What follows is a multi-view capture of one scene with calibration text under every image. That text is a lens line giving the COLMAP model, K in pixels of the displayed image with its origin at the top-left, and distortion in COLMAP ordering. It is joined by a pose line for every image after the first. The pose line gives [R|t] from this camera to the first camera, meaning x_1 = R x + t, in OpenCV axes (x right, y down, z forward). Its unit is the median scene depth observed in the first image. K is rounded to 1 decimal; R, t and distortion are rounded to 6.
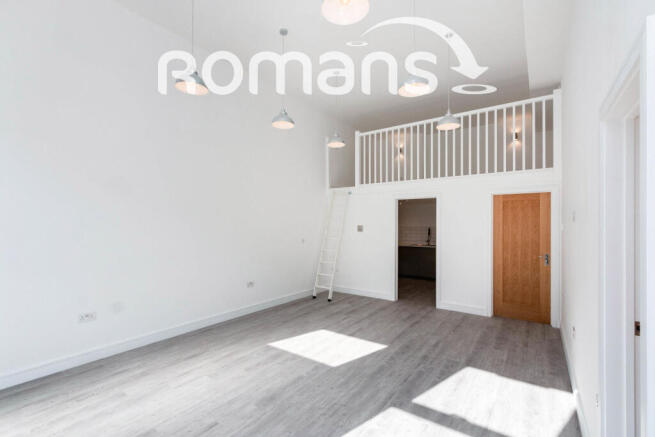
lens RADIAL K [[299.1, 0, 327.5], [0, 299.1, 218.5], [0, 0, 1]] dist [-0.001401, -0.000210]
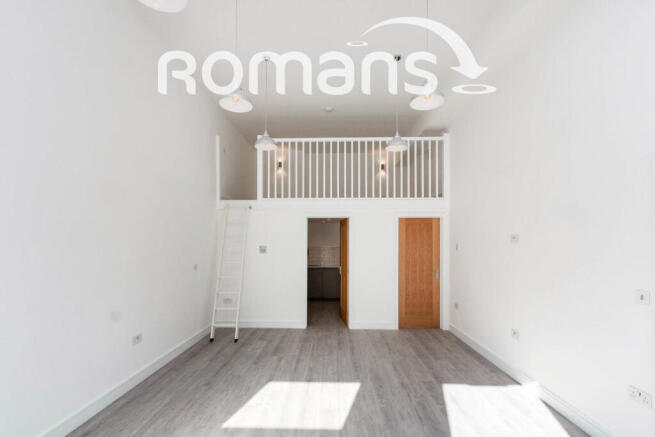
lens RADIAL K [[302.9, 0, 326.8], [0, 302.9, 236.2], [0, 0, 1]] dist [0.004238, 0.000141]
pose [[0.828143, 0.012111, 0.560386, -0.296164], [-0.010323, 0.999927, -0.006355, -0.001346], [-0.560421, -0.000522, 0.828207, 0.235223]]
